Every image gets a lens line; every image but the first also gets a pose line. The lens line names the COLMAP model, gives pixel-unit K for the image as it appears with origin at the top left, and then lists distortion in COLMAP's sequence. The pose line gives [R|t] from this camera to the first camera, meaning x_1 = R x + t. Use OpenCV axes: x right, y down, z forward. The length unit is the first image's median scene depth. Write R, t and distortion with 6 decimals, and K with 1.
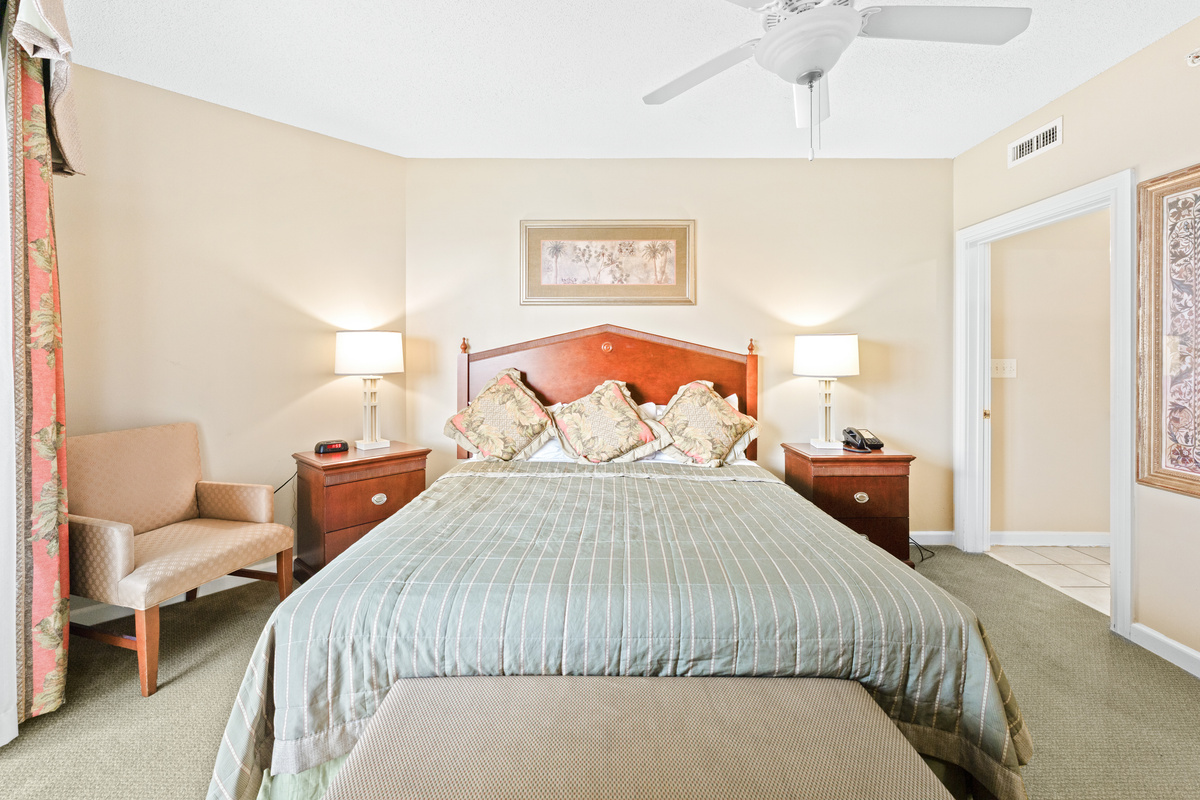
lens RADIAL K [[490.6, 0, 619.4], [0, 490.6, 361.0], [0, 0, 1]] dist [-0.000034, -0.000912]
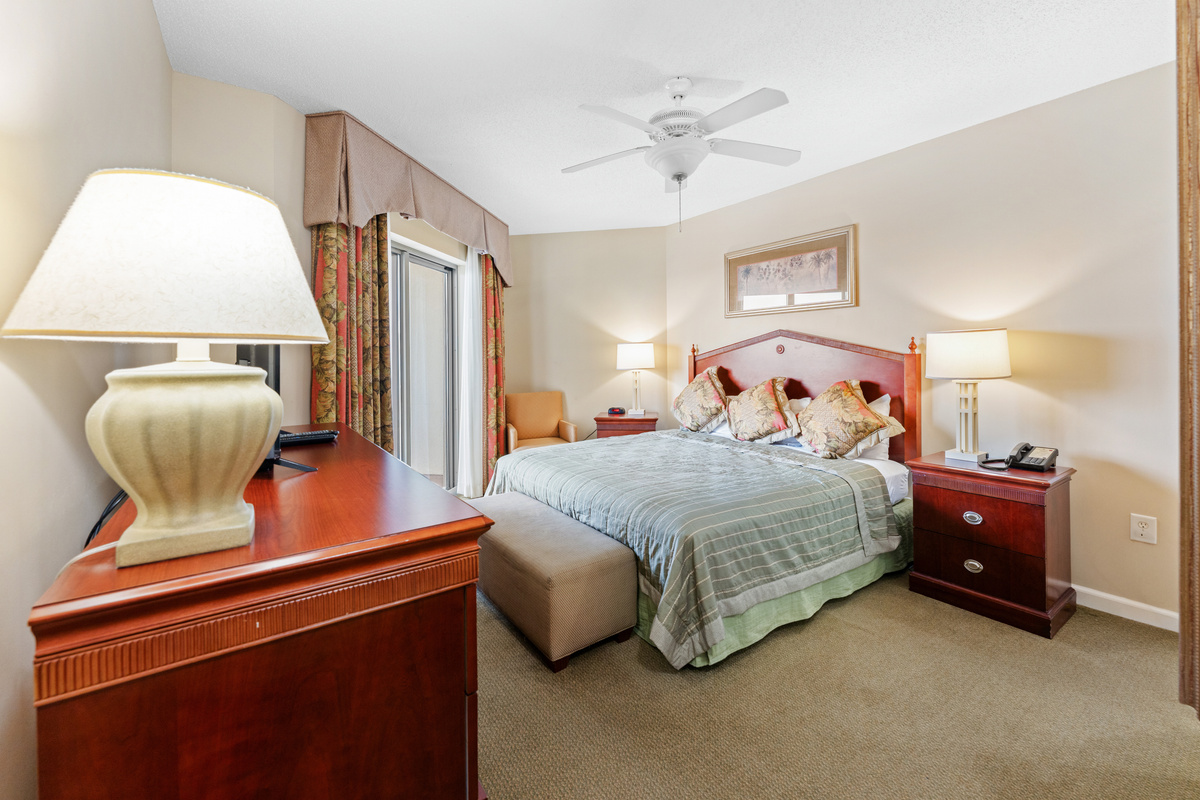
lens RADIAL K [[490.6, 0, 606.9], [0, 490.6, 359.7], [0, 0, 1]] dist [-0.000034, -0.000912]
pose [[0.577580, -0.004255, -0.816323, 0.780724], [0.006974, 0.999976, -0.000278, -0.005748], [0.816305, -0.005533, 0.577595, -0.025647]]
